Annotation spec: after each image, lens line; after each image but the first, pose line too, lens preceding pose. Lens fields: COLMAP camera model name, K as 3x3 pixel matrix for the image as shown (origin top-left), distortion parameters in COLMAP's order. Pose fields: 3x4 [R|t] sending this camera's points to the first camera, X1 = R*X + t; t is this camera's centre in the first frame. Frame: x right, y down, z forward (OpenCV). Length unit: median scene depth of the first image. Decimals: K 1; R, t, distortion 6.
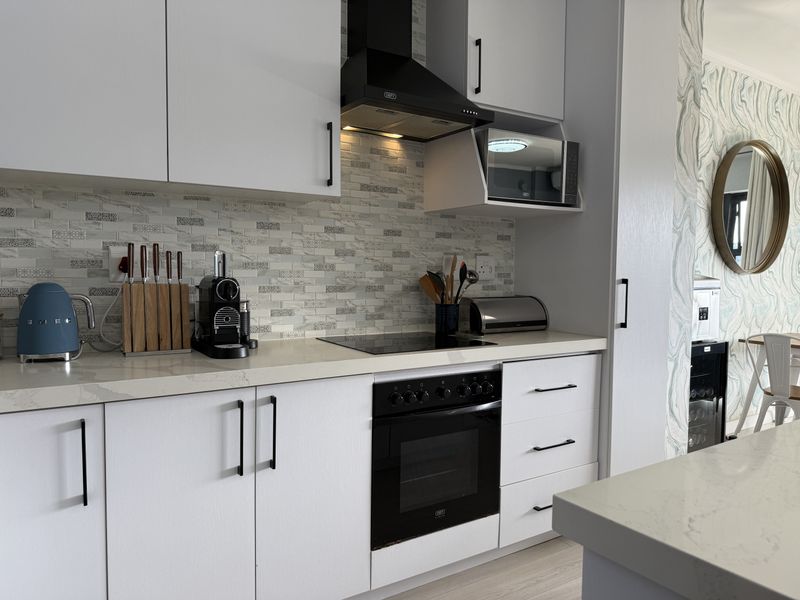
lens RADIAL K [[561.8, 0, 400.0], [0, 561.8, 300.0], [0, 0, 1]] dist [0.048595, -0.073216]
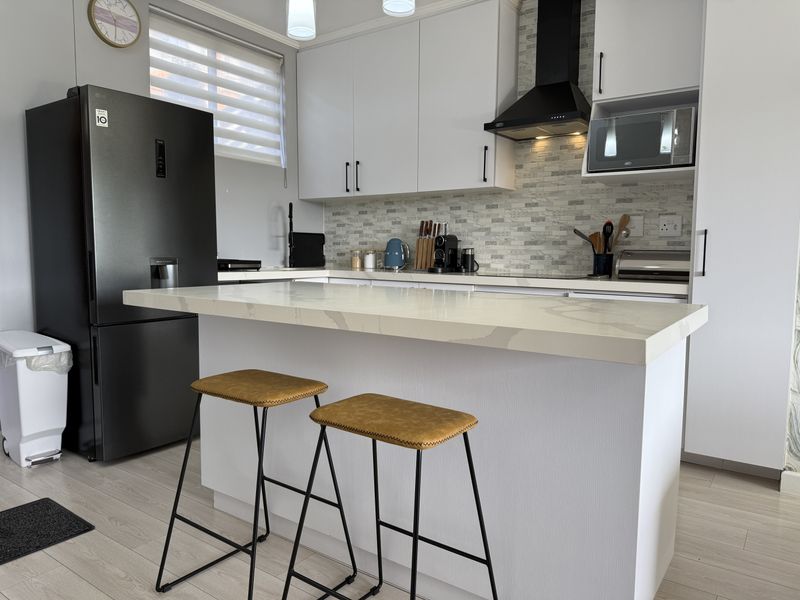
lens RADIAL K [[561.8, 0, 400.0], [0, 561.8, 300.0], [0, 0, 1]] dist [0.048595, -0.073216]
pose [[0.360238, 0.076304, -0.929735, 1.219955], [-0.053044, 0.996712, 0.061248, 0.061297], [0.931351, 0.027253, 0.363101, 0.100519]]
